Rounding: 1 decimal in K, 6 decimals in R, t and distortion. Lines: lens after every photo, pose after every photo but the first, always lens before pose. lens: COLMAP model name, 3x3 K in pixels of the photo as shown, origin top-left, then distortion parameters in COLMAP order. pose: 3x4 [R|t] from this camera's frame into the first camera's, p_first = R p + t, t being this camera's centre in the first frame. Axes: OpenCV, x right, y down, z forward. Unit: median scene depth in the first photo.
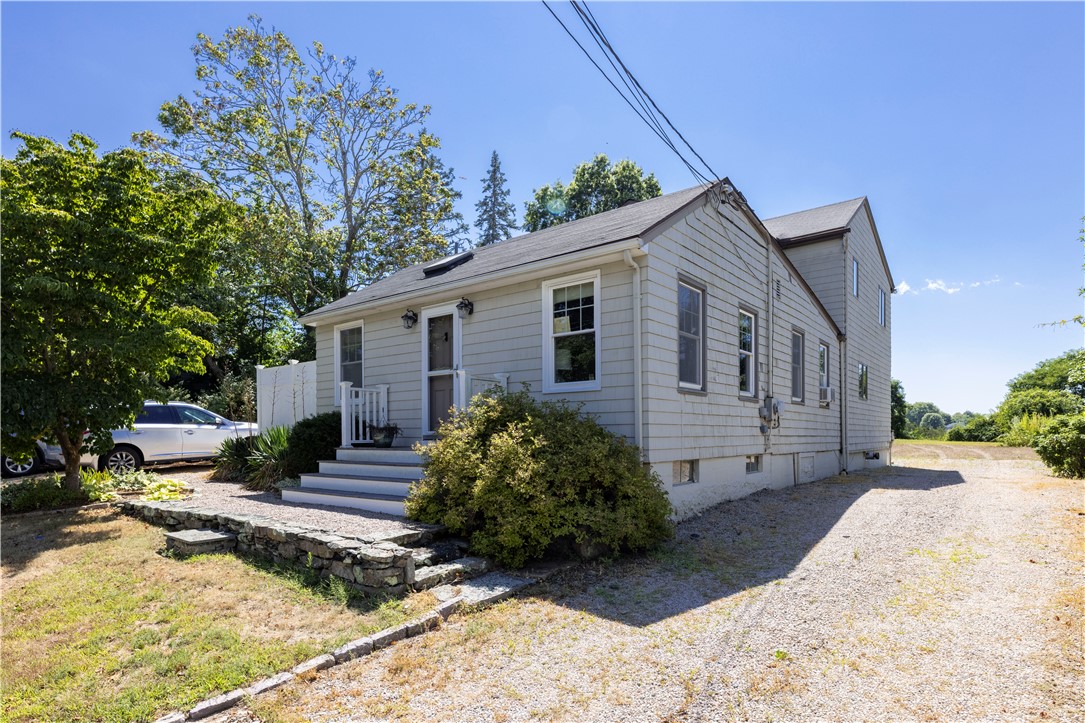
lens RADIAL K [[588.1, 0, 553.8], [0, 588.1, 424.9], [0, 0, 1]] dist [0.004286, 0.000996]
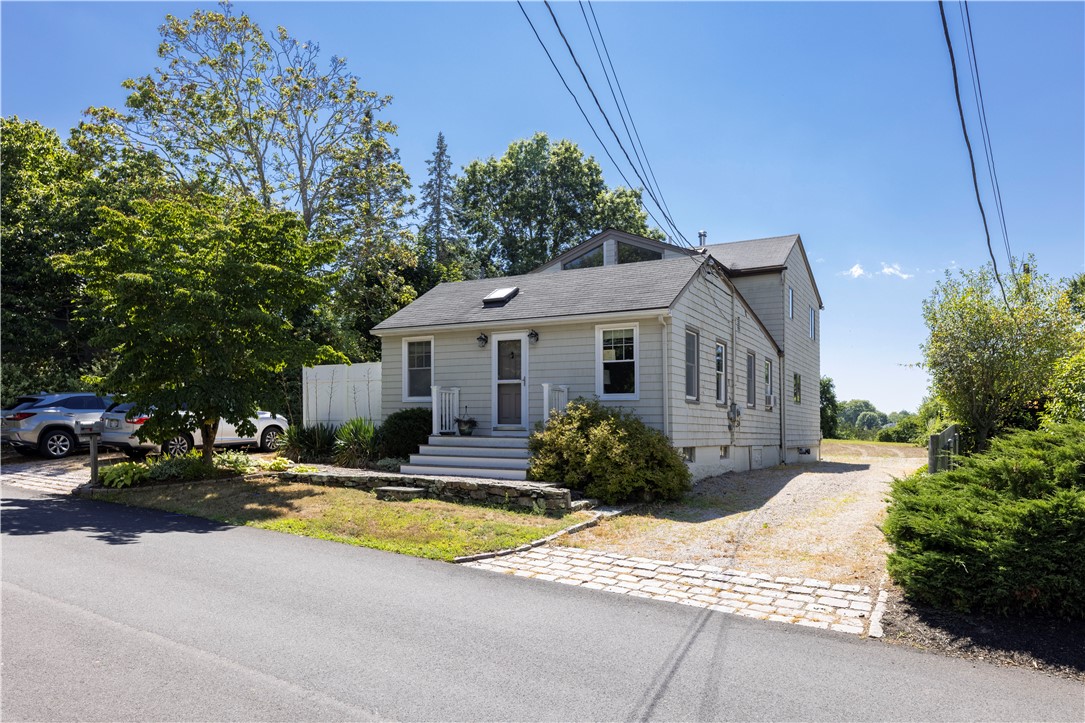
lens RADIAL K [[754.6, 0, 542.2], [0, 754.6, 364.0], [0, 0, 1]] dist [0.005570, -0.002693]
pose [[0.987063, 0.032153, 0.157076, -0.366422], [-0.021223, 0.997267, -0.070771, -0.006217], [-0.158922, 0.066521, 0.985048, -0.692696]]
